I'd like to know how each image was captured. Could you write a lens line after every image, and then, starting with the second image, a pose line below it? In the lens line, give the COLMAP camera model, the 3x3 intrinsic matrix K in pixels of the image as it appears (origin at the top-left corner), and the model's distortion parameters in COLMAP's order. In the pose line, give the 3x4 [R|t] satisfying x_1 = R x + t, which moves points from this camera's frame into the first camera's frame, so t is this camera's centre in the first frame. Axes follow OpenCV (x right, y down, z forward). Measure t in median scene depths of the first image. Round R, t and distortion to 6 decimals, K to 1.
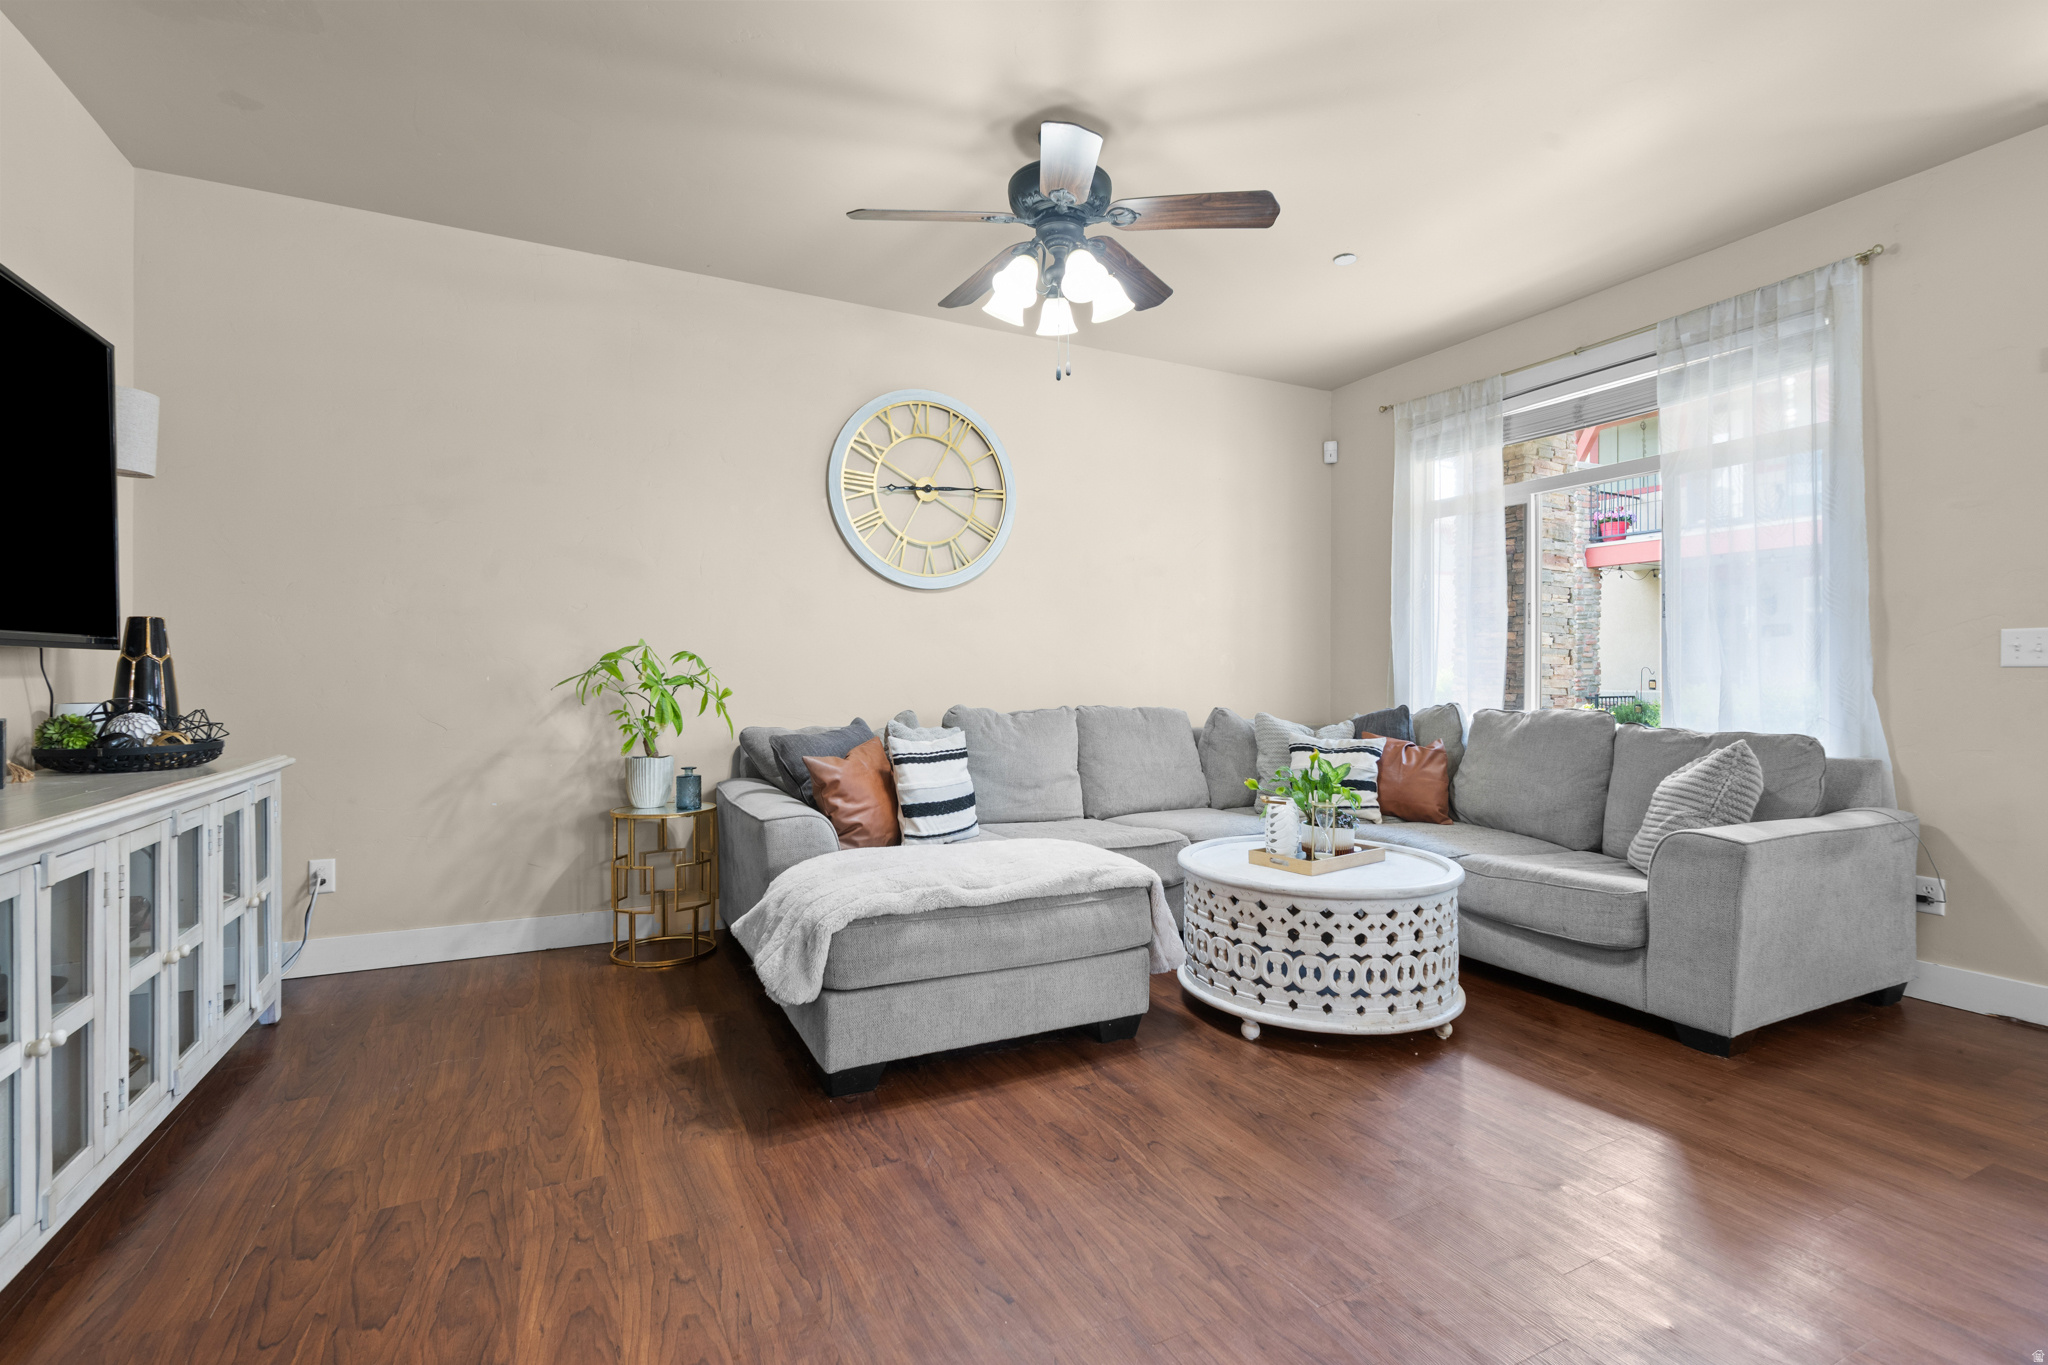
lens RADIAL K [[931.9, 0, 1024.0], [0, 931.9, 682.5], [0, 0, 1]] dist [0.004083, 0.000193]
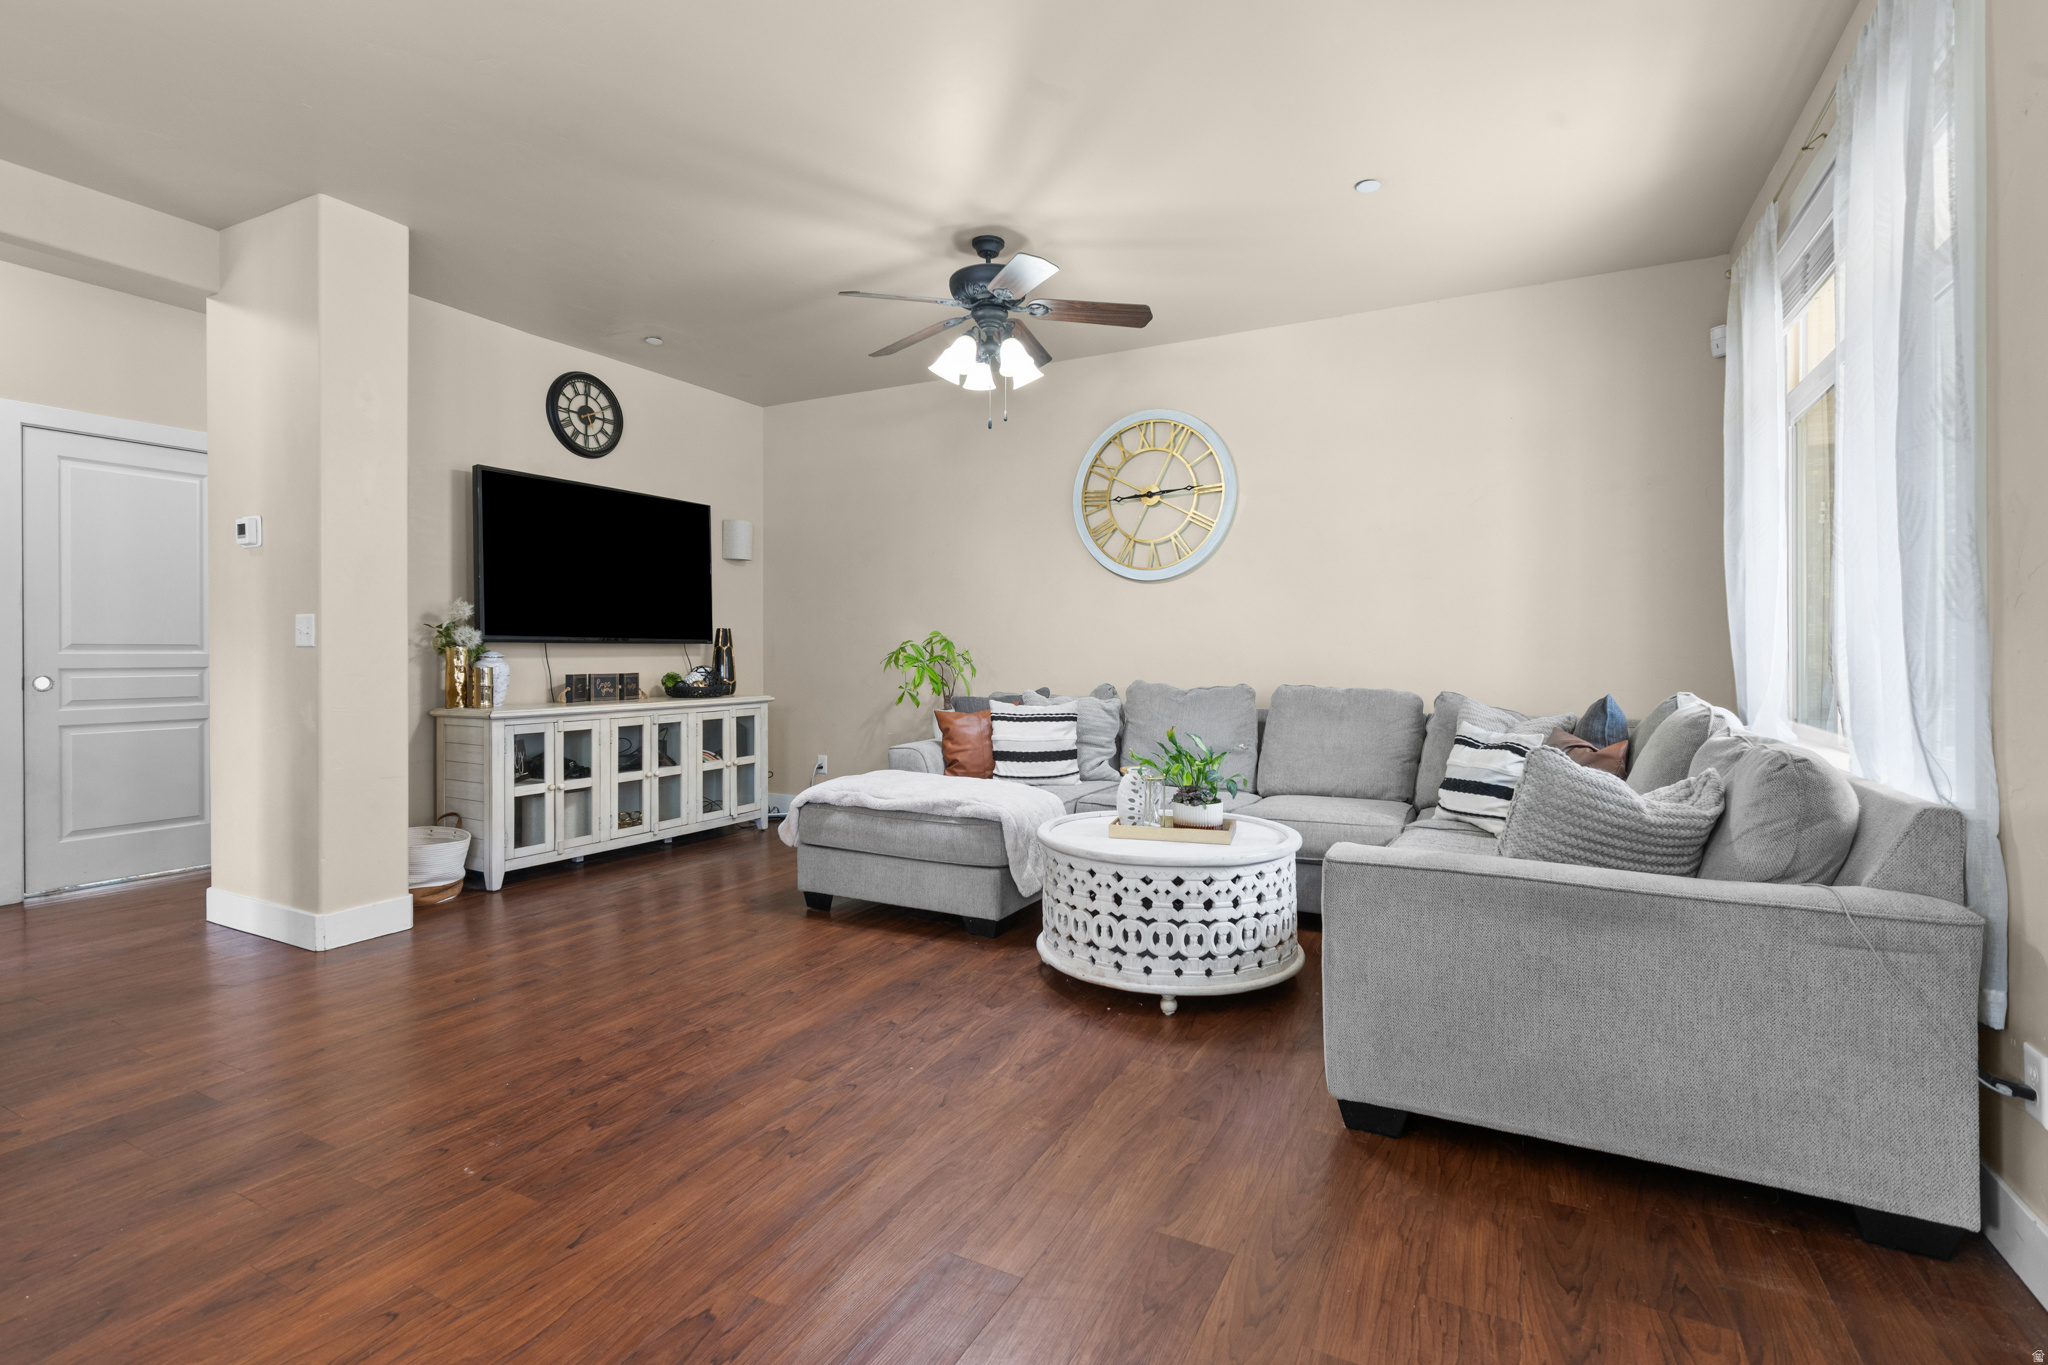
lens RADIAL K [[947.0, 0, 1022.9], [0, 947.0, 642.1], [0, 0, 1]] dist [0.000985, 0.000027]
pose [[0.590067, -0.010814, -0.807282, 1.152437], [-0.005808, 0.999828, -0.017639, -0.003478], [0.807333, 0.015097, 0.589903, 0.248816]]
